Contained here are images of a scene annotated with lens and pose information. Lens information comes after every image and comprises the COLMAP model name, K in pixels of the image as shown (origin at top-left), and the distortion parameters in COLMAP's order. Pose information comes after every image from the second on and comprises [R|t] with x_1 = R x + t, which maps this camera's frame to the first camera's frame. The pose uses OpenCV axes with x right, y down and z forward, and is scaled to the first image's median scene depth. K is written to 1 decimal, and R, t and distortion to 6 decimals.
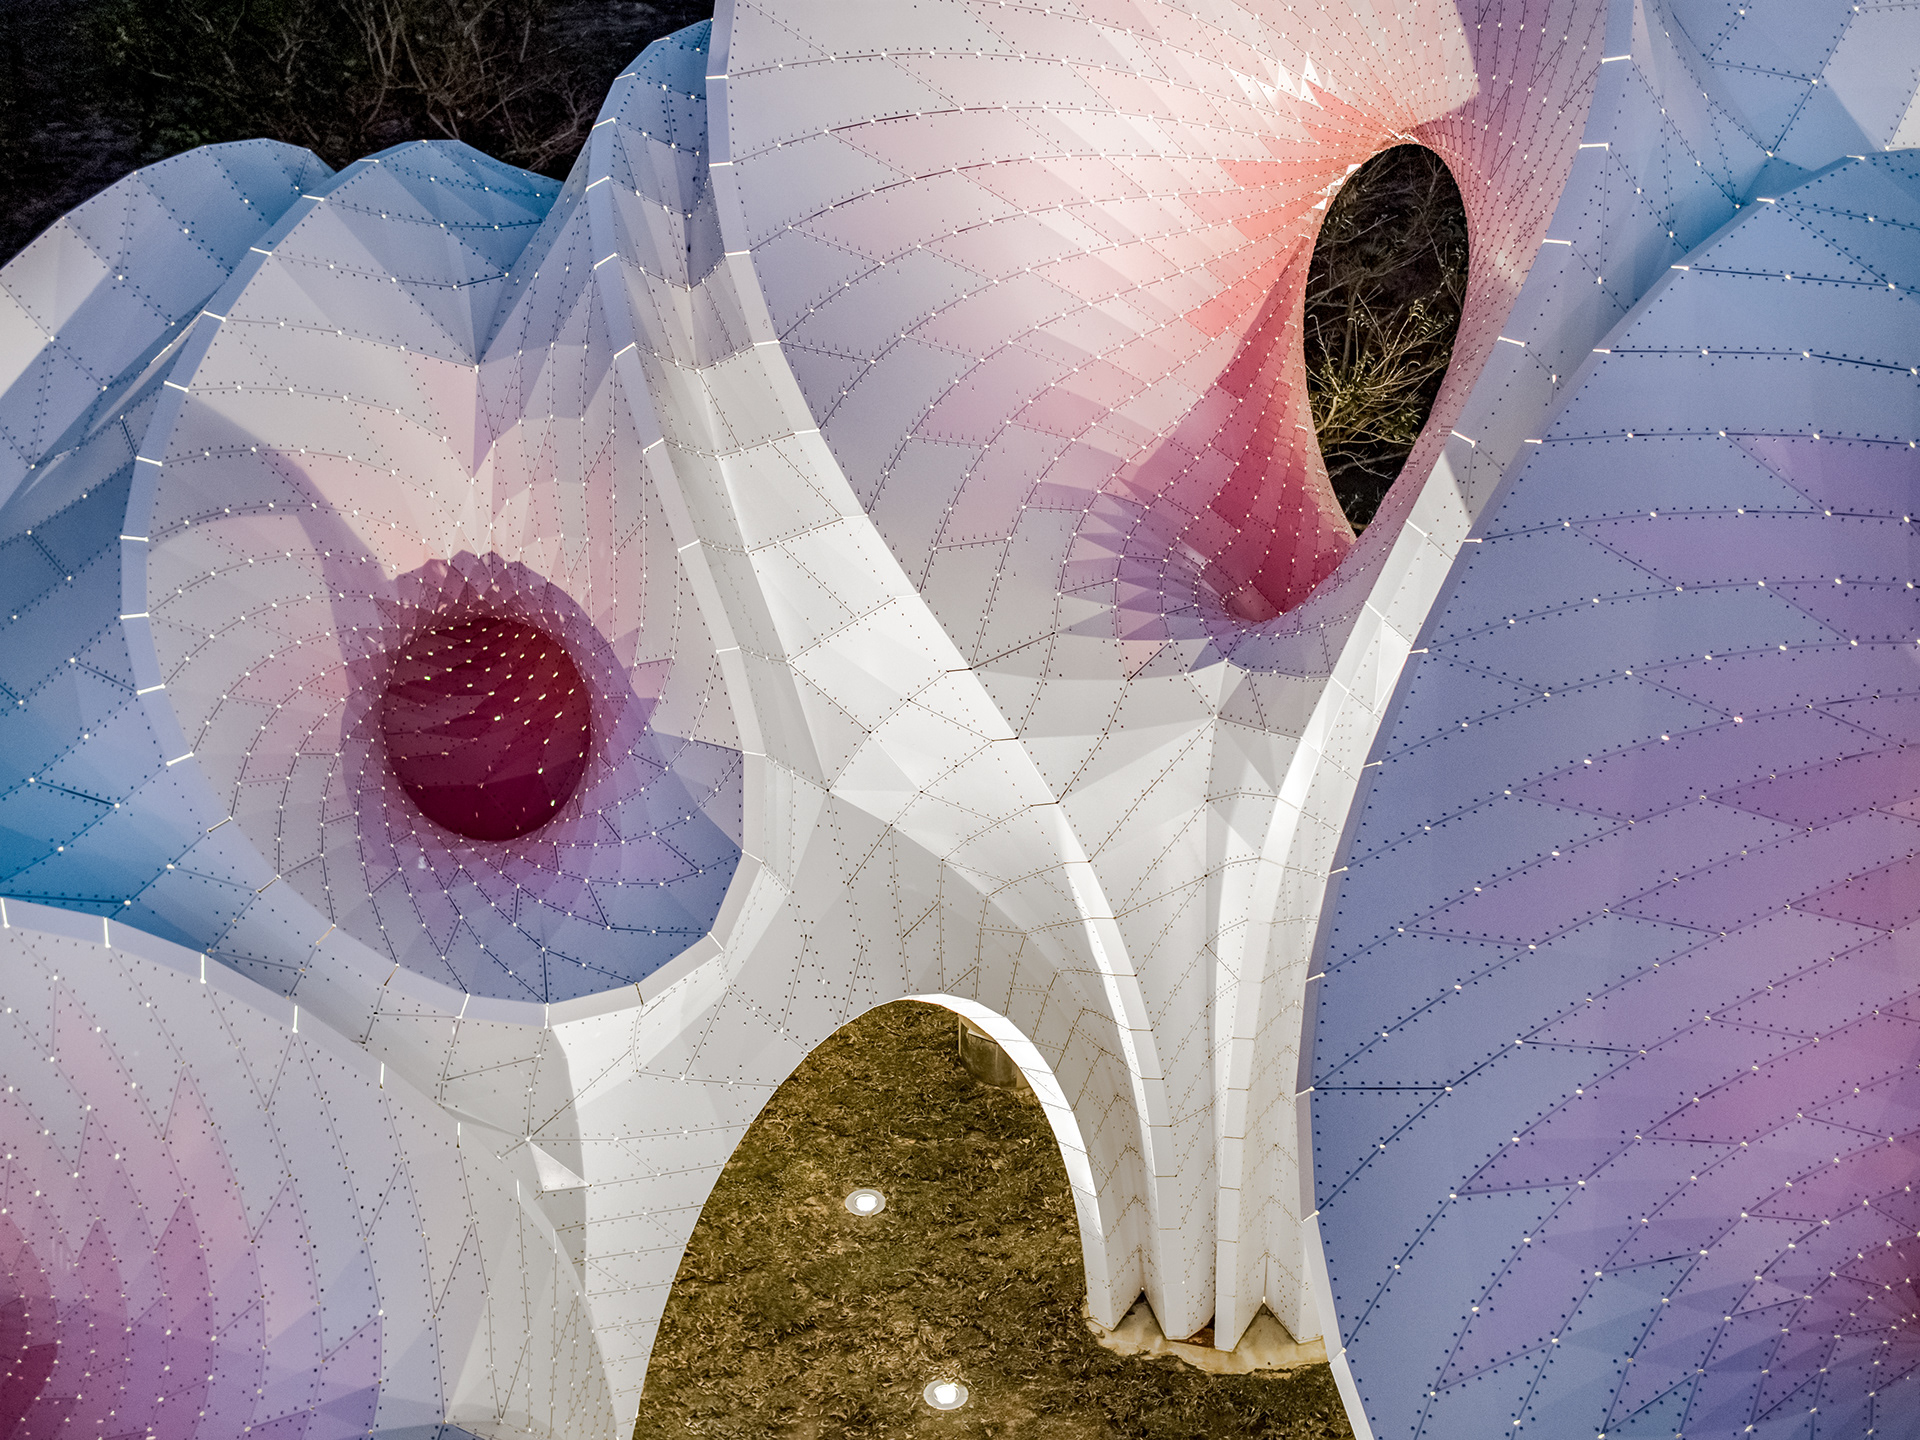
lens RADIAL K [[2856.4, 0, 960.0], [0, 2856.4, 720.0], [0, 0, 1]] dist [0.017597, 0.070373]
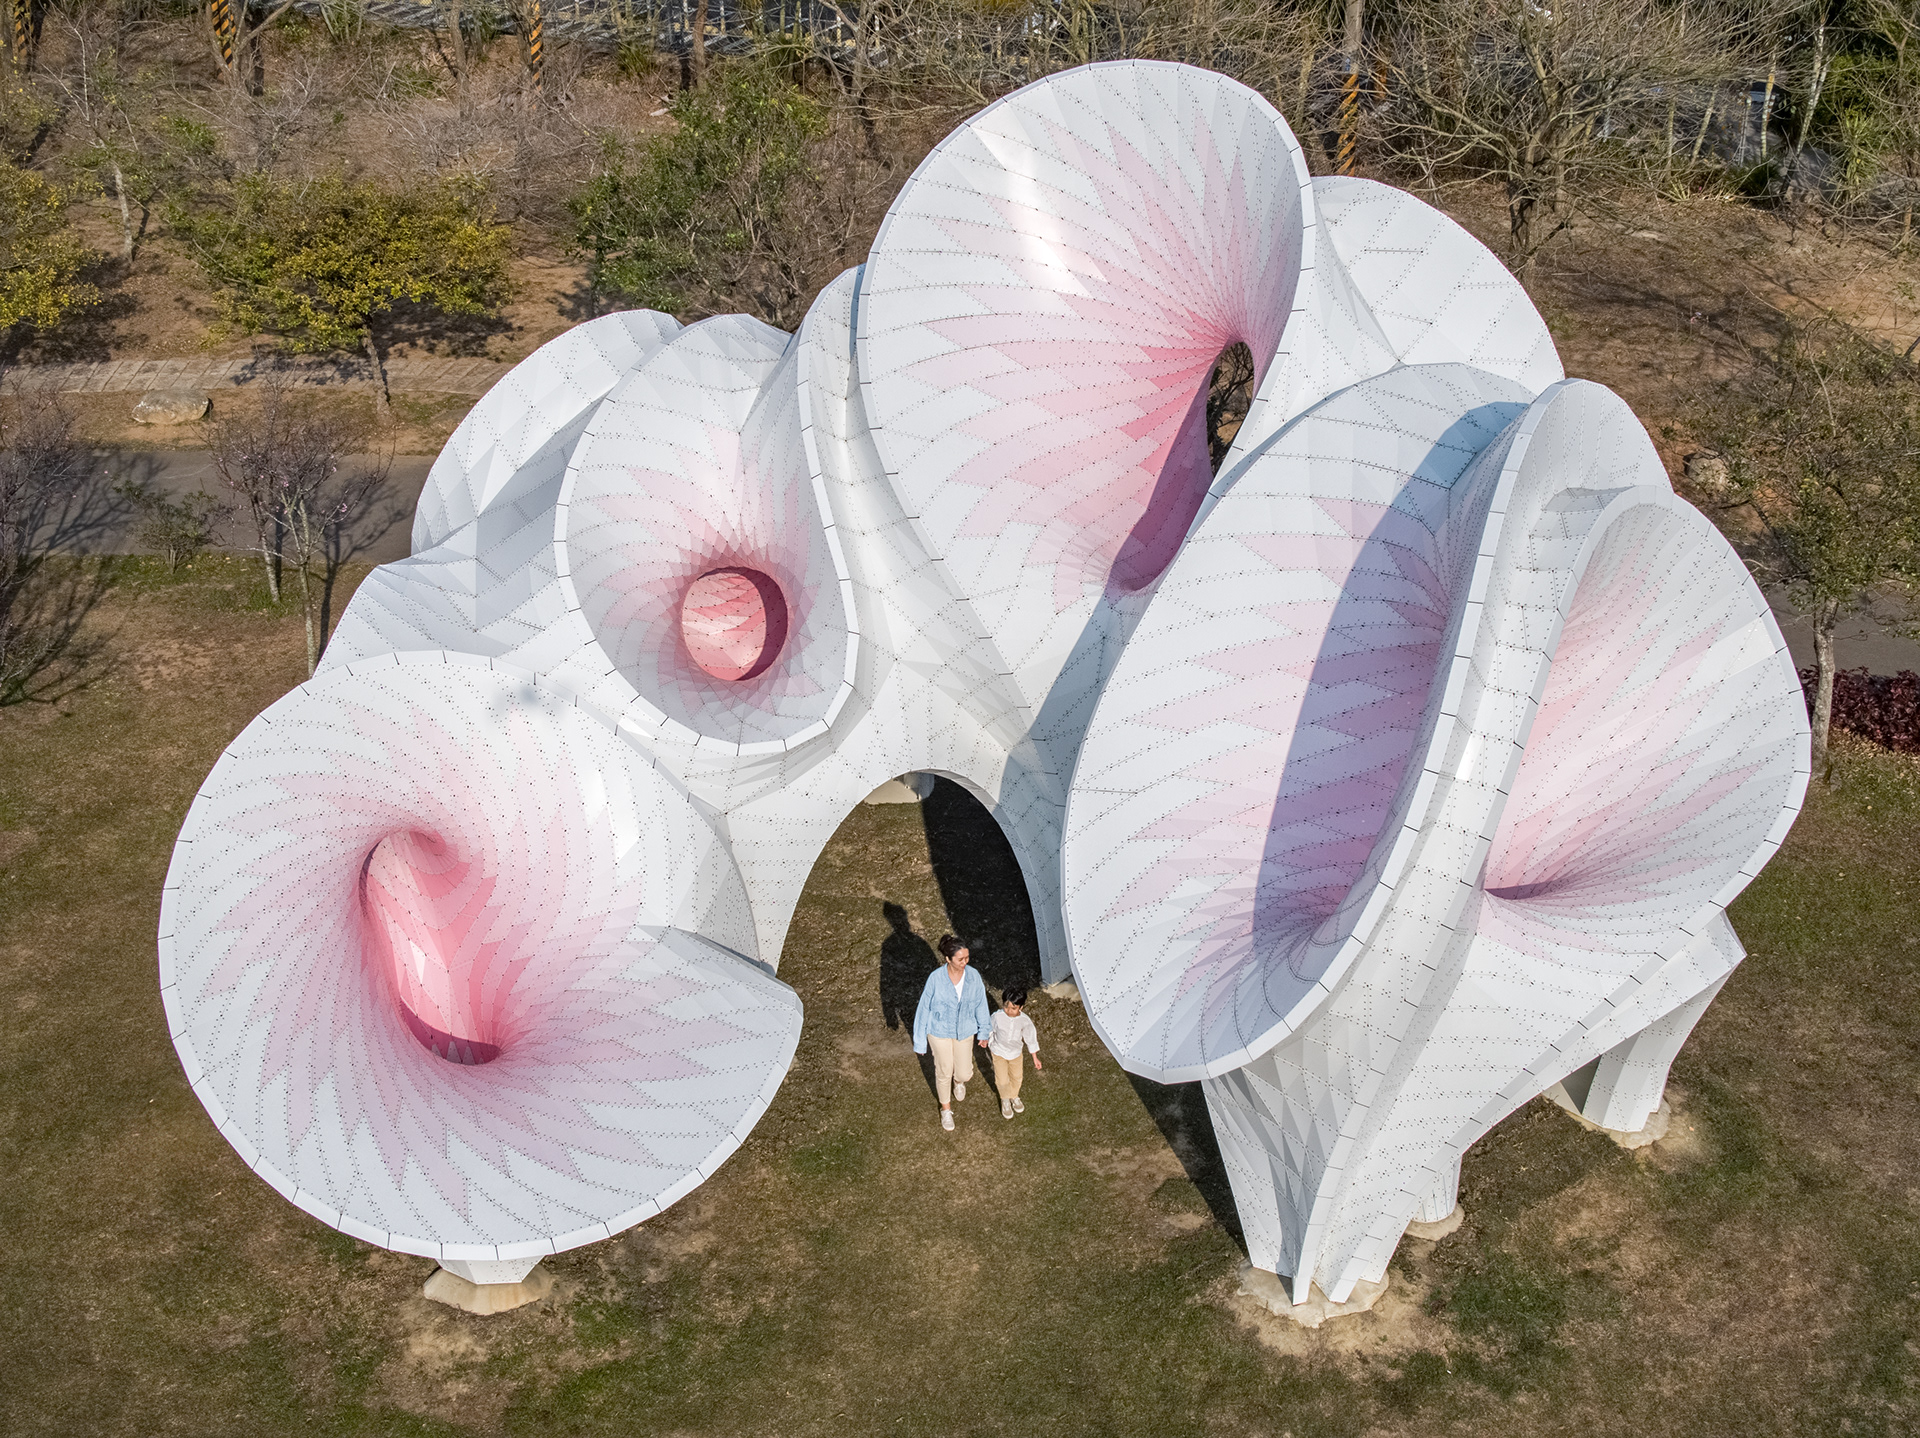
lens RADIAL K [[2856.4, 0, 960.0], [0, 2856.4, 719.0], [0, 0, 1]] dist [0.017597, 0.070373]
pose [[0.985854, 0.069702, -0.152425, 0.287129], [-0.074904, 0.996779, -0.028651, 0.114752], [0.149937, 0.039663, 0.987900, -0.889757]]
